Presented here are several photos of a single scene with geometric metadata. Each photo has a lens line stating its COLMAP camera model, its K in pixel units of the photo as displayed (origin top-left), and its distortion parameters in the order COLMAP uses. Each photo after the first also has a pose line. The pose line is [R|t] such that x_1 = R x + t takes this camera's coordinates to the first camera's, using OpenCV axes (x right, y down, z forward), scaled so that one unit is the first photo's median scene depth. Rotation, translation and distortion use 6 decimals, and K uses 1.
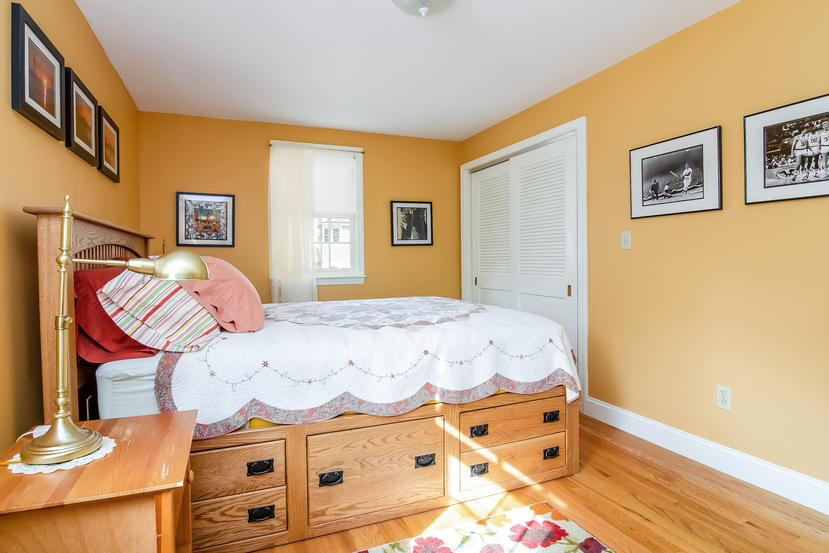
lens RADIAL K [[412.3, 0, 414.9], [0, 412.3, 267.8], [0, 0, 1]] dist [-0.011044, -0.000590]
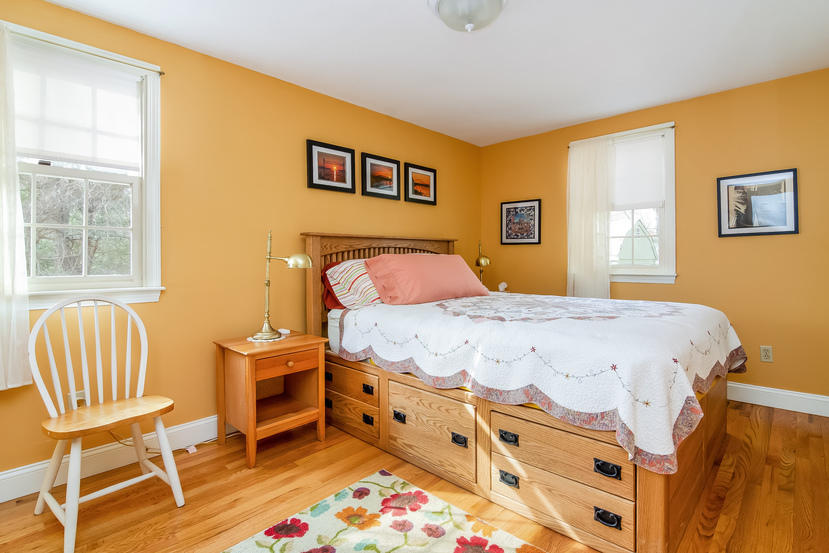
lens RADIAL K [[406.3, 0, 415.0], [0, 406.3, 259.0], [0, 0, 1]] dist [-0.001530, -0.000413]
pose [[0.442675, 0.009733, -0.896629, 0.910932], [-0.014883, 0.999883, 0.003506, -0.015325], [0.896559, 0.011793, 0.442768, 0.394106]]
